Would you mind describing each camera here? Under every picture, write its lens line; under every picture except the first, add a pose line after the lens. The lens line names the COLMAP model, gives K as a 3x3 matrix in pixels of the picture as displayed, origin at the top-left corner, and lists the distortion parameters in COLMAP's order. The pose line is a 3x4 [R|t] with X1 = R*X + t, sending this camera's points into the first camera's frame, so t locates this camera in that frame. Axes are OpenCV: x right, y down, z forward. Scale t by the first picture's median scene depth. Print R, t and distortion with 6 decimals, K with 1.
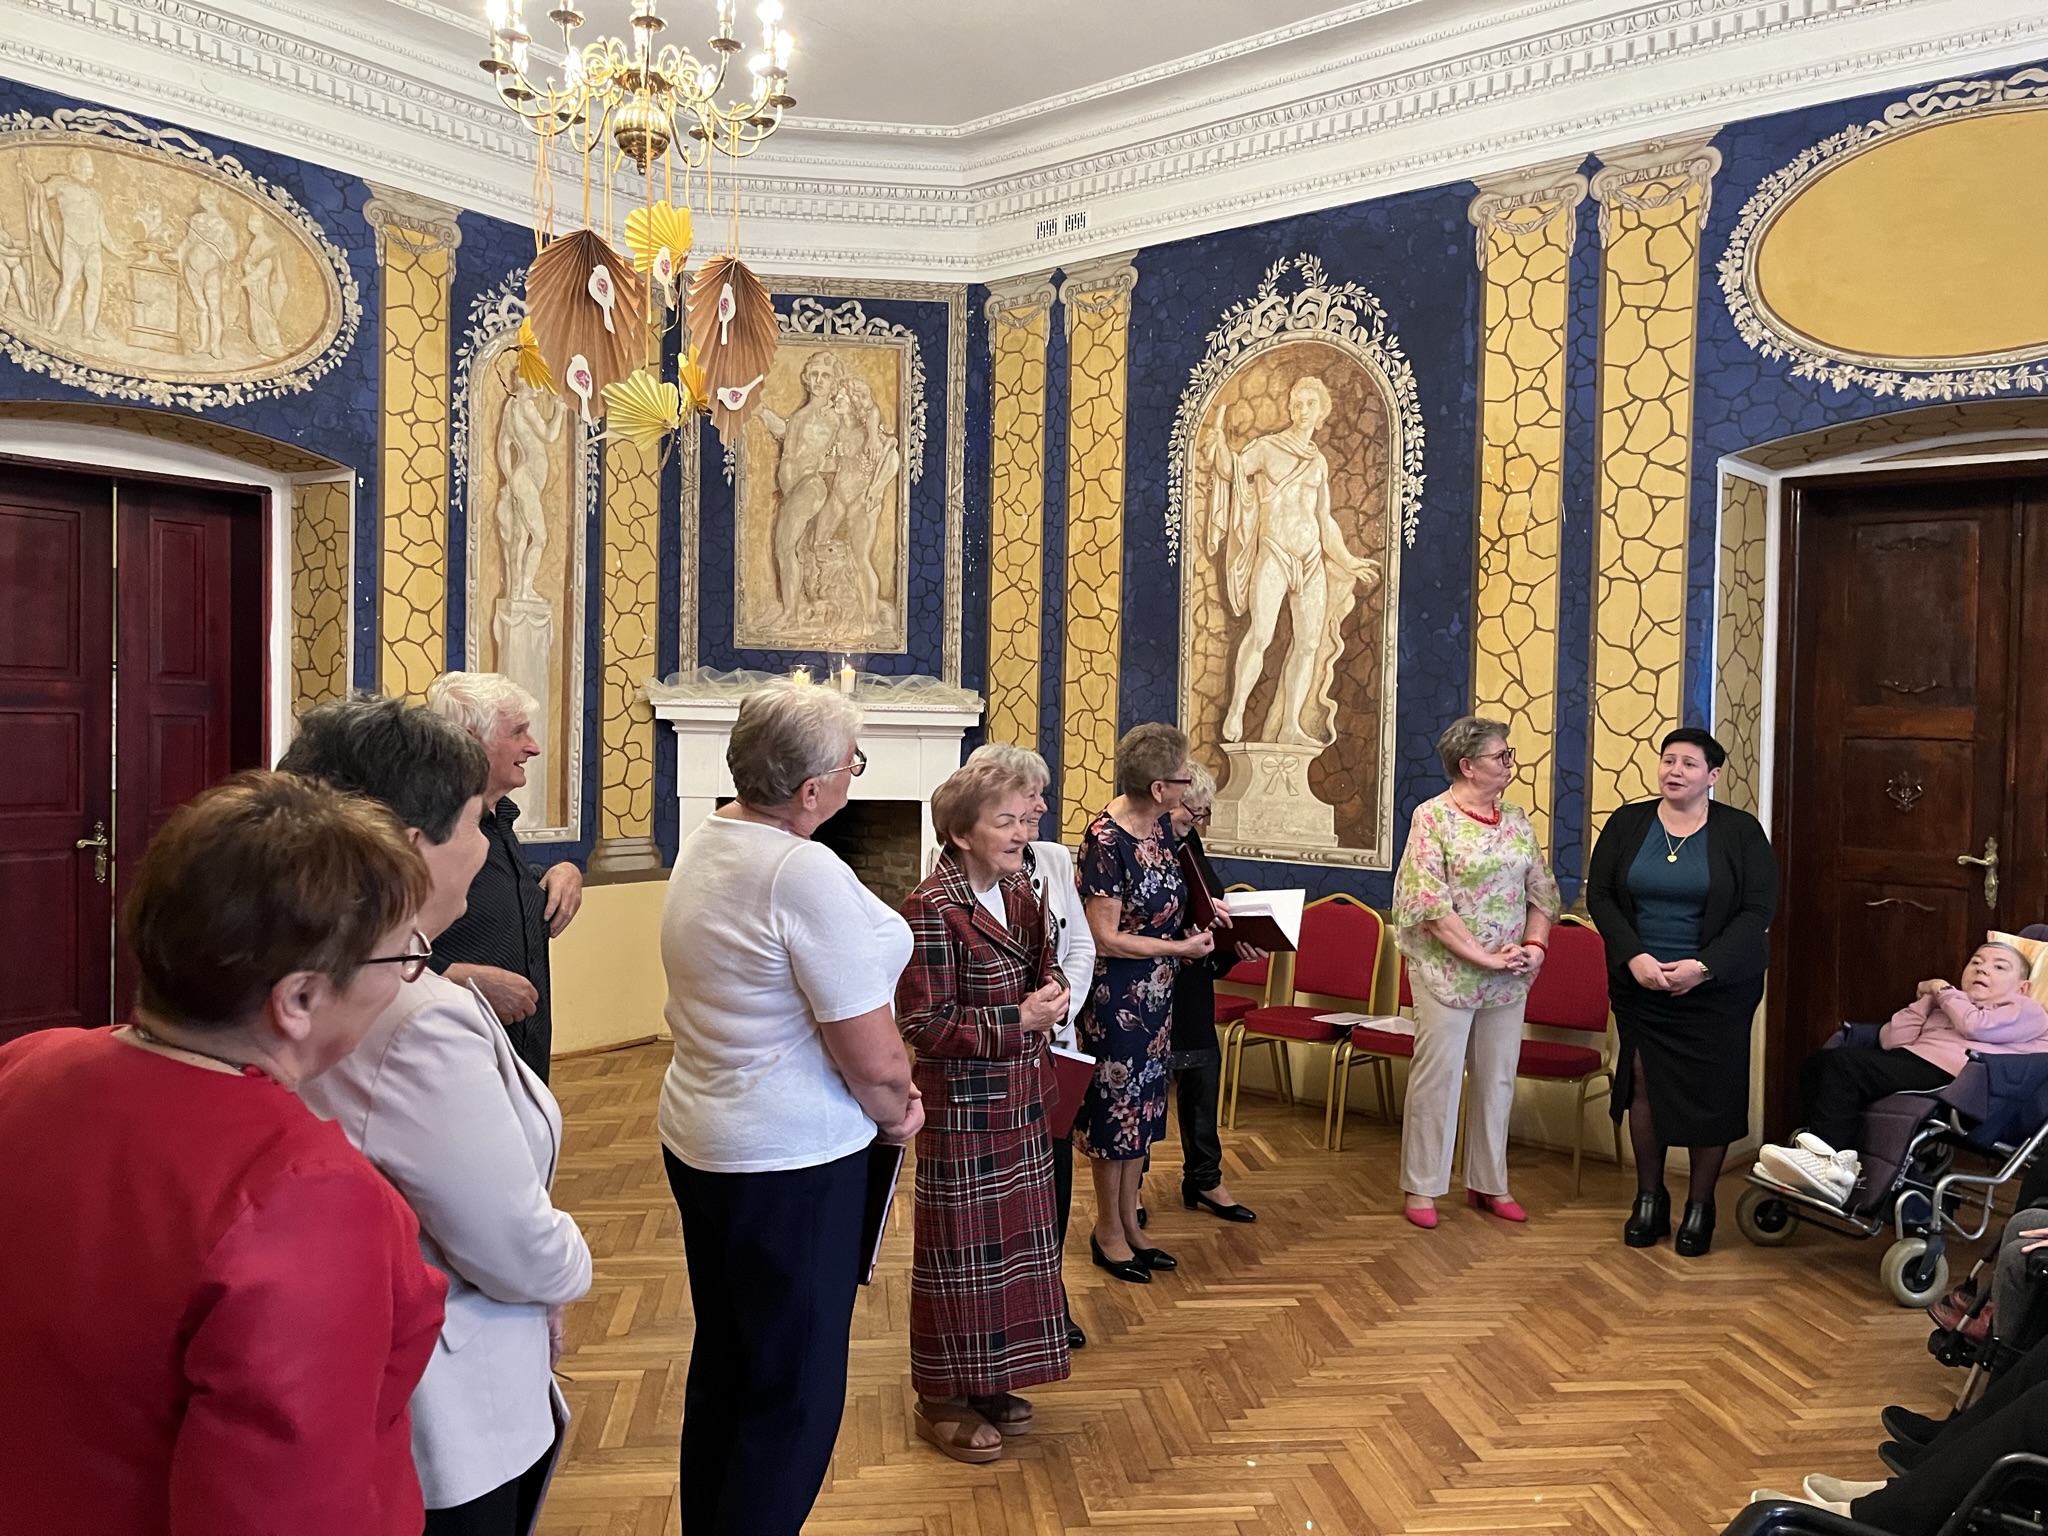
lens RADIAL K [[1557.3, 0, 1015.8], [0, 1557.3, 759.5], [0, 0, 1]] dist [0.079348, -0.114945]
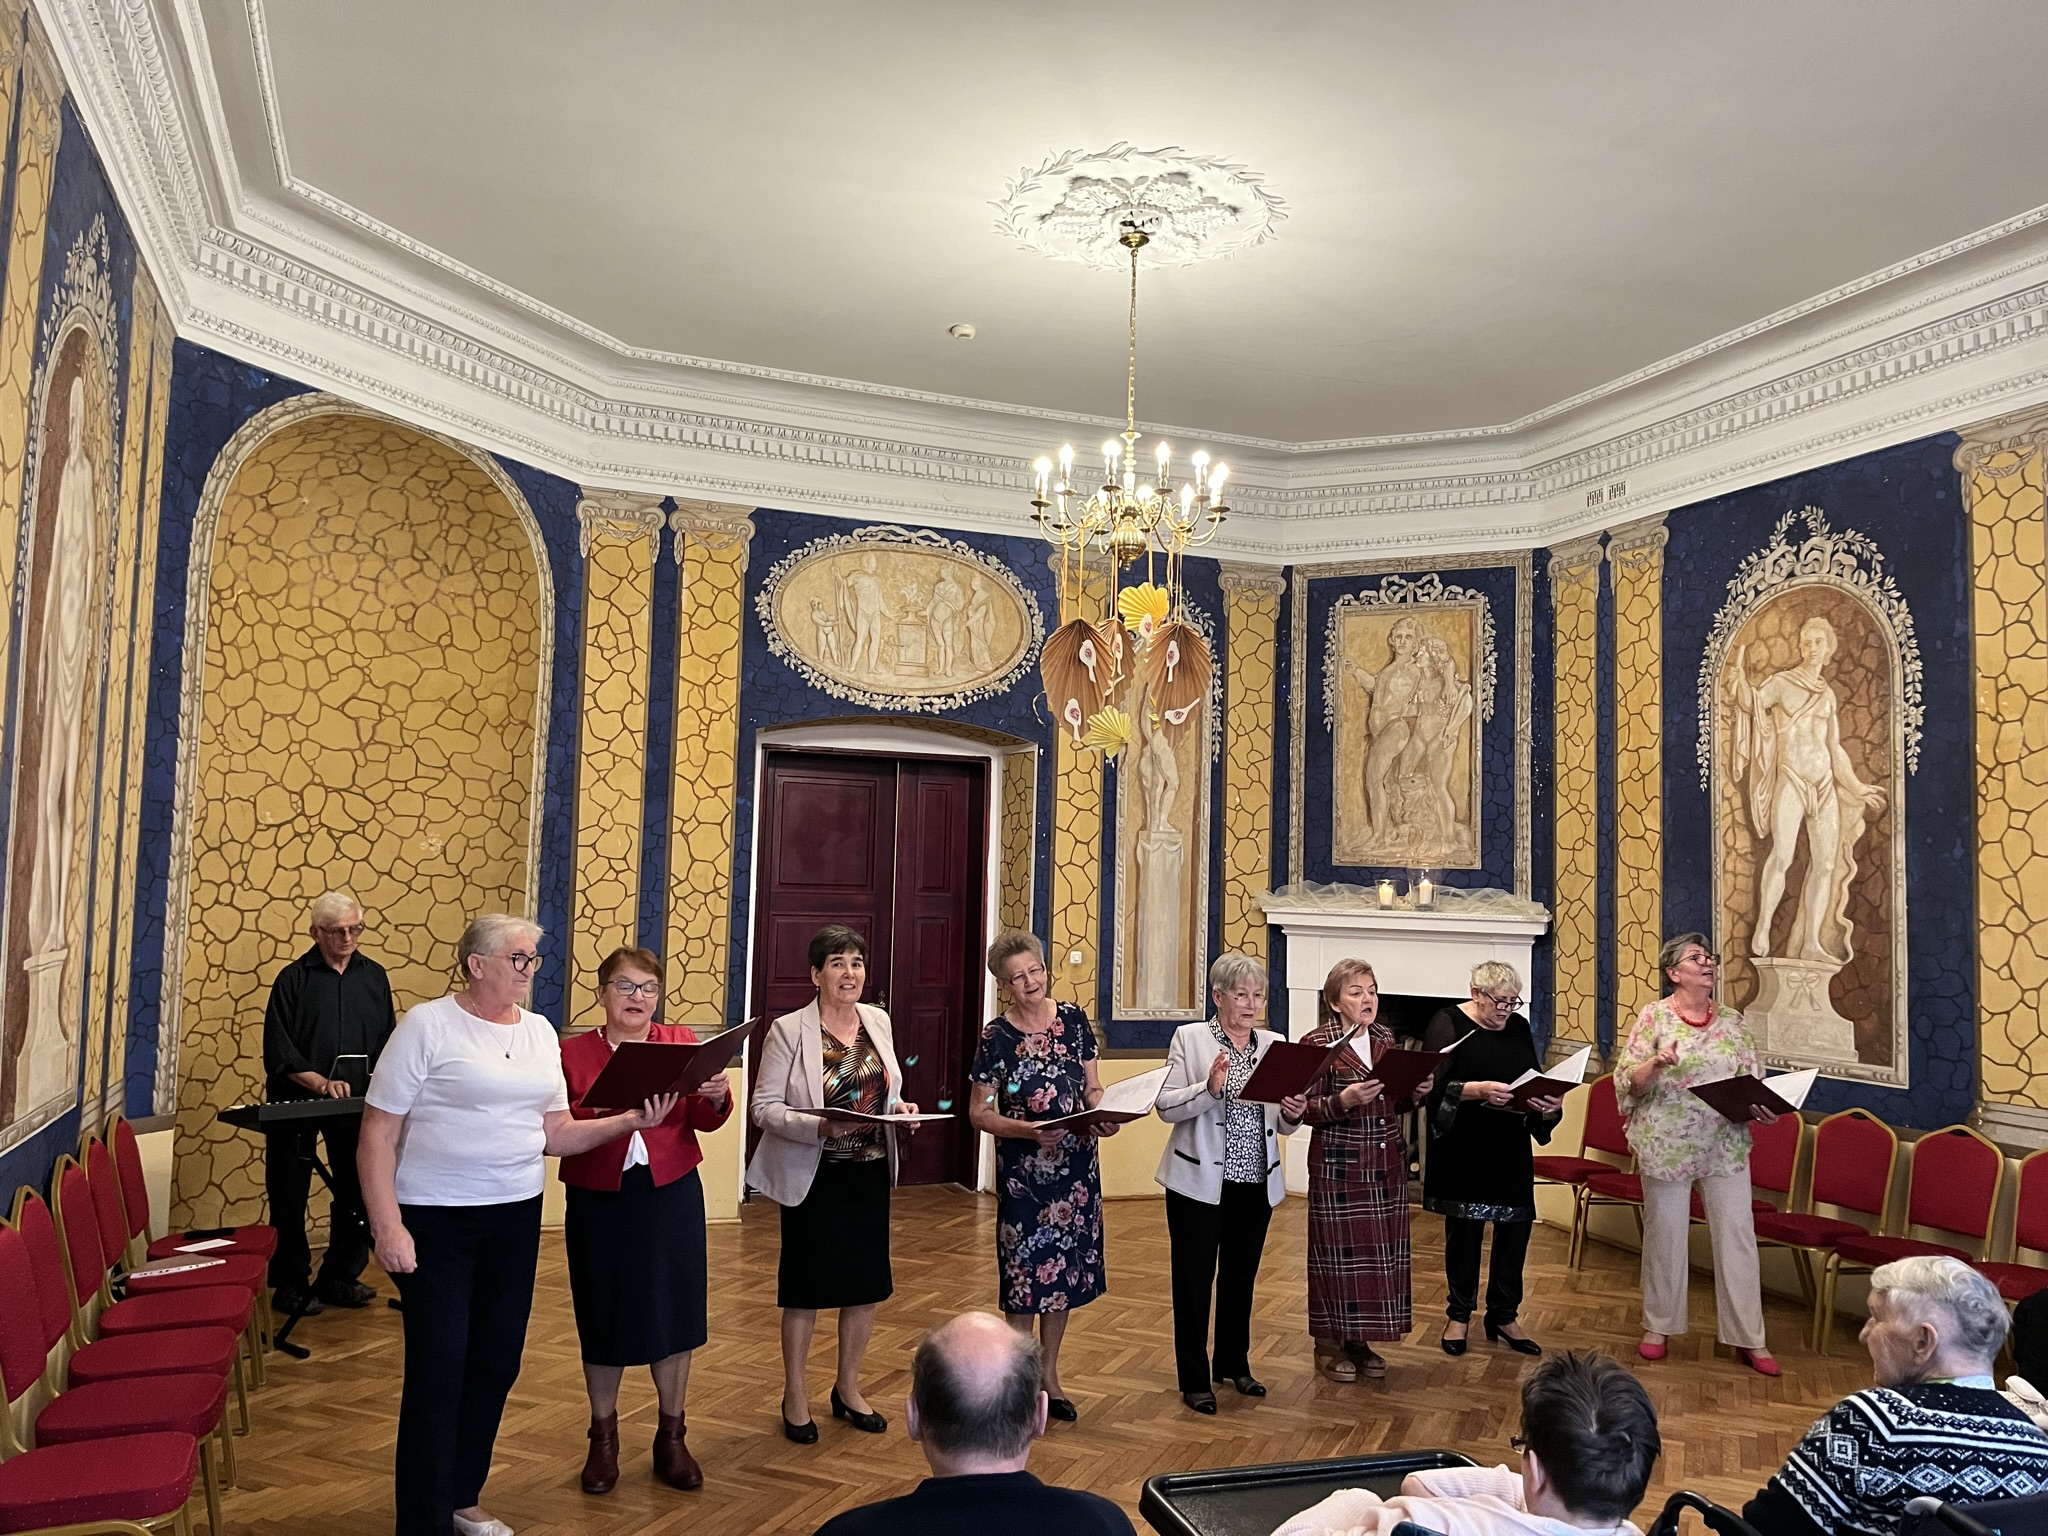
lens RADIAL K [[1562.2, 0, 1029.7], [0, 1562.2, 776.1], [0, 0, 1]] dist [0.060614, -0.057454]
pose [[0.869113, -0.031705, -0.493596, 0.248433], [-0.021374, 0.994604, -0.101522, -0.014208], [0.494151, 0.098785, 0.863746, -0.190736]]
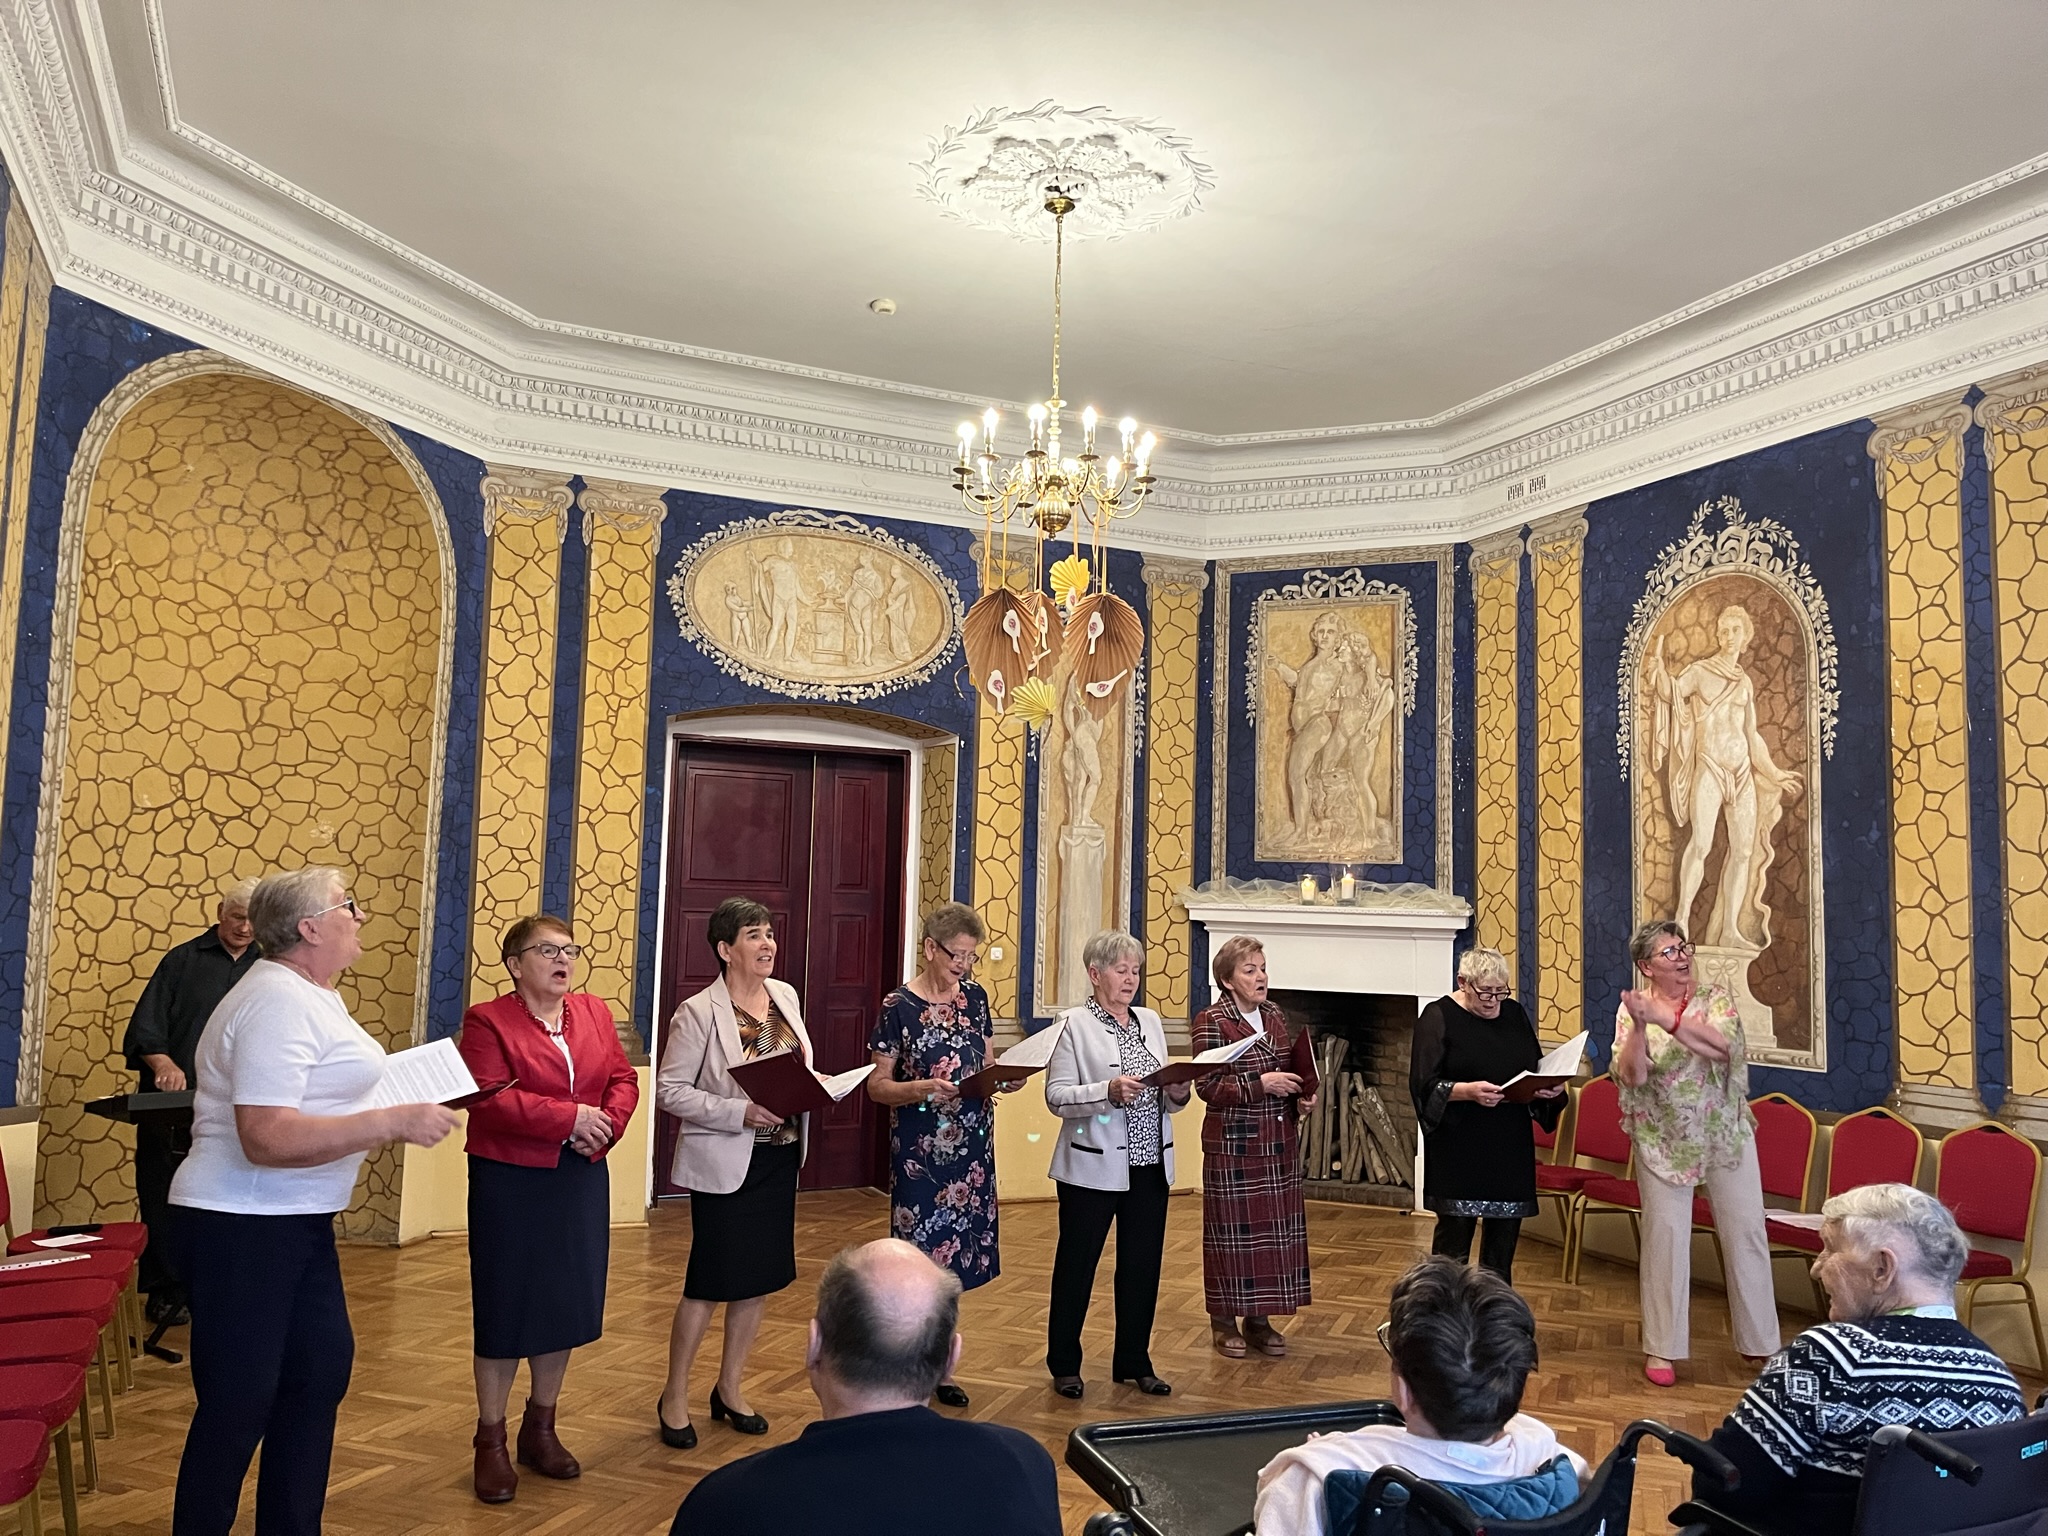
lens RADIAL K [[1560.5, 0, 1030.6], [0, 1560.5, 777.2], [0, 0, 1]] dist [0.066245, -0.079110]
pose [[0.894110, -0.036062, -0.446393, 0.233507], [-0.019172, 0.992757, -0.118601, 0.011515], [0.447436, 0.114601, 0.886943, -0.166804]]
